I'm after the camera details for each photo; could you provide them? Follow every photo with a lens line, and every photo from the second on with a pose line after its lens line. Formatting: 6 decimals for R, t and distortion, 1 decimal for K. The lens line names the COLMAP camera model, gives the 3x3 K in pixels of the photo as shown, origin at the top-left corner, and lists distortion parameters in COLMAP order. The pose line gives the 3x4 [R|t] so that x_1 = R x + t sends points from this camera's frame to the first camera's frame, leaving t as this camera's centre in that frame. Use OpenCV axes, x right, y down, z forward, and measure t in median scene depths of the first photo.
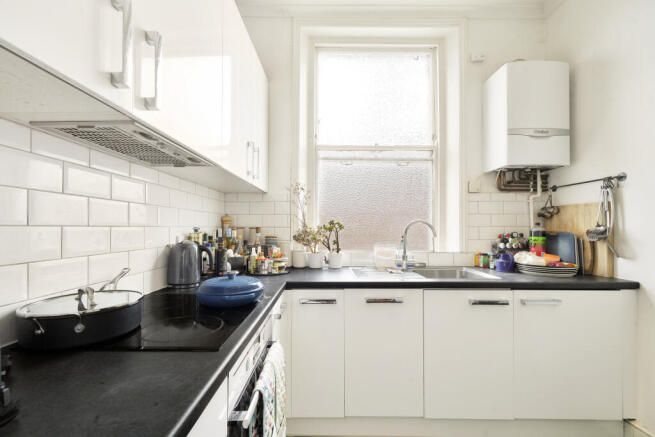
lens RADIAL K [[289.8, 0, 324.4], [0, 289.8, 223.4], [0, 0, 1]] dist [-0.000458, 0.000172]
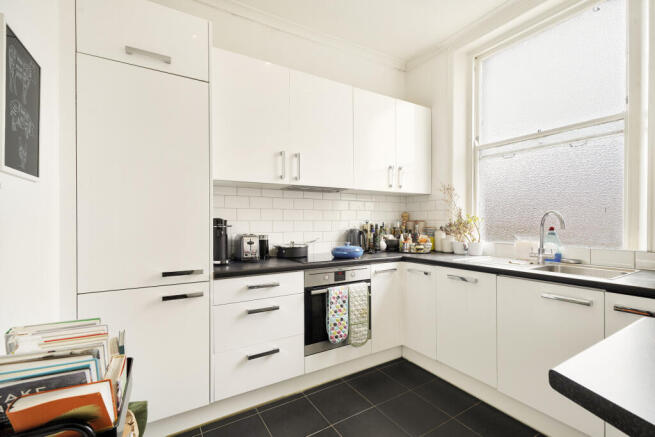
lens RADIAL K [[289.8, 0, 324.4], [0, 289.8, 223.4], [0, 0, 1]] dist [-0.000458, 0.000172]
pose [[0.519918, -0.001396, -0.854215, 0.685919], [0.018563, 0.999781, 0.009664, 0.005627], [0.854014, -0.020882, 0.519830, -0.096653]]
